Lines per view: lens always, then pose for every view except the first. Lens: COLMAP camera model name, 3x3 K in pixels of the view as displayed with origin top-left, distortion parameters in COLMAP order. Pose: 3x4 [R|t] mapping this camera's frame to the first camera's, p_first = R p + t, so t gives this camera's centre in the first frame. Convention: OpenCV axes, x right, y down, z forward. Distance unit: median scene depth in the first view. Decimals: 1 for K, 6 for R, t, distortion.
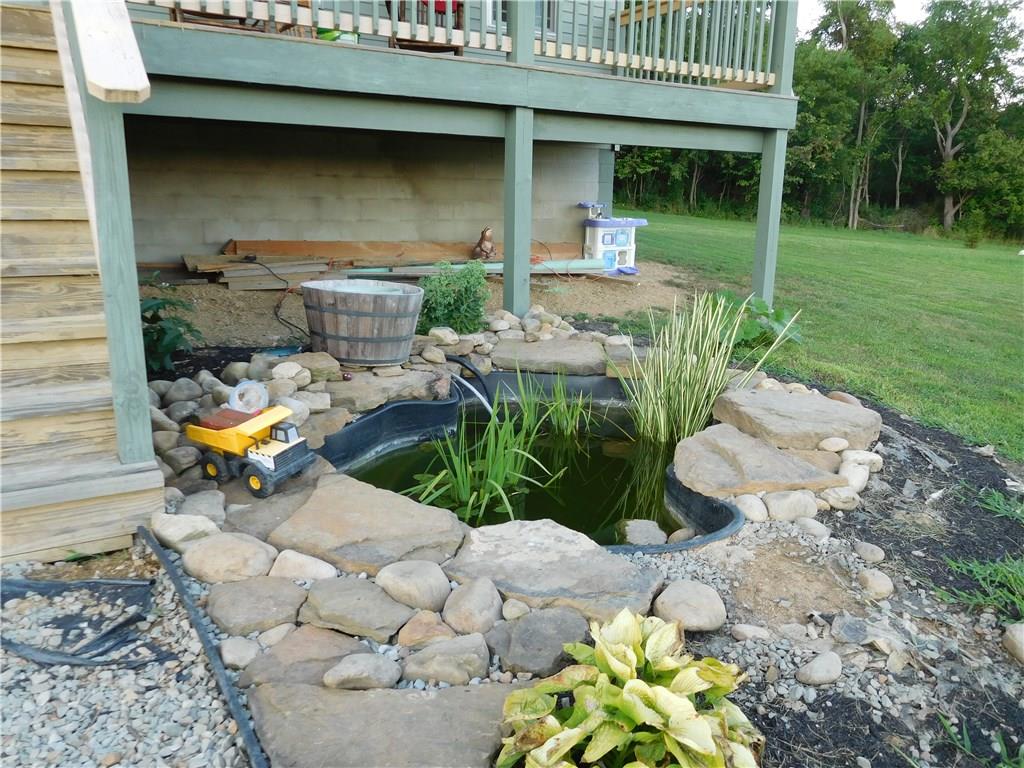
lens RADIAL K [[755.9, 0, 512.6], [0, 755.9, 383.5], [0, 0, 1]] dist [-0.002890, -0.002934]
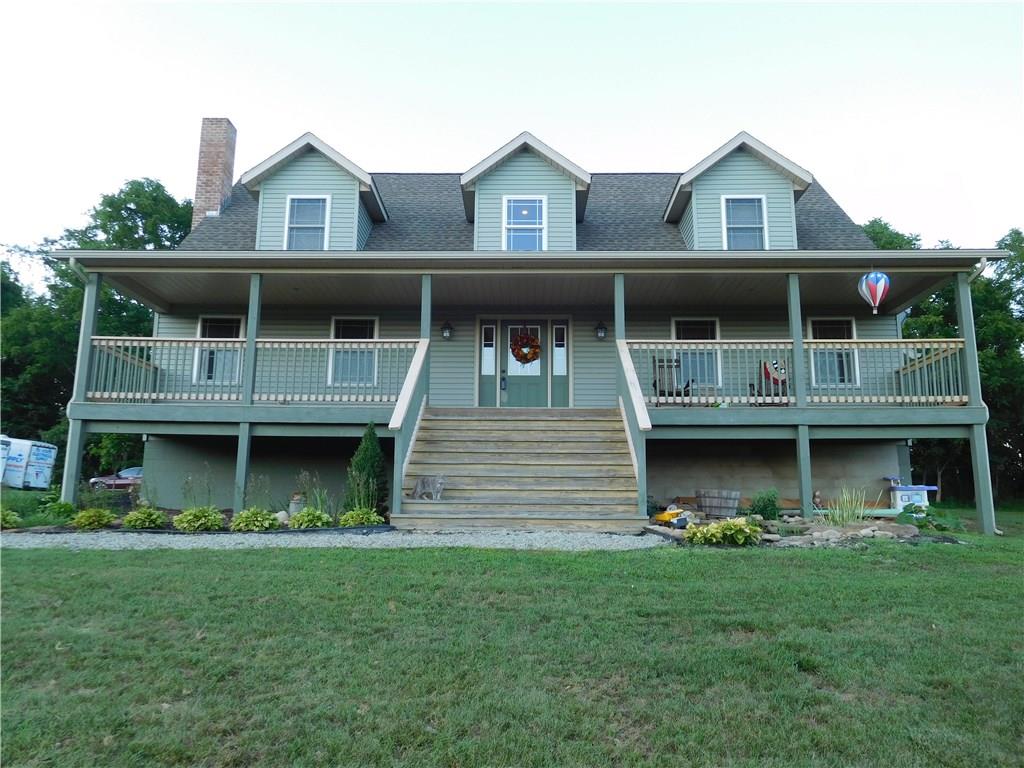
lens RADIAL K [[755.9, 0, 511.4], [0, 755.9, 385.5], [0, 0, 1]] dist [-0.002890, -0.002934]
pose [[0.832778, -0.113428, -0.541863, 0.408674], [-0.123658, 0.915943, -0.381781, 0.379851], [0.539620, 0.384944, 0.748751, -0.921619]]
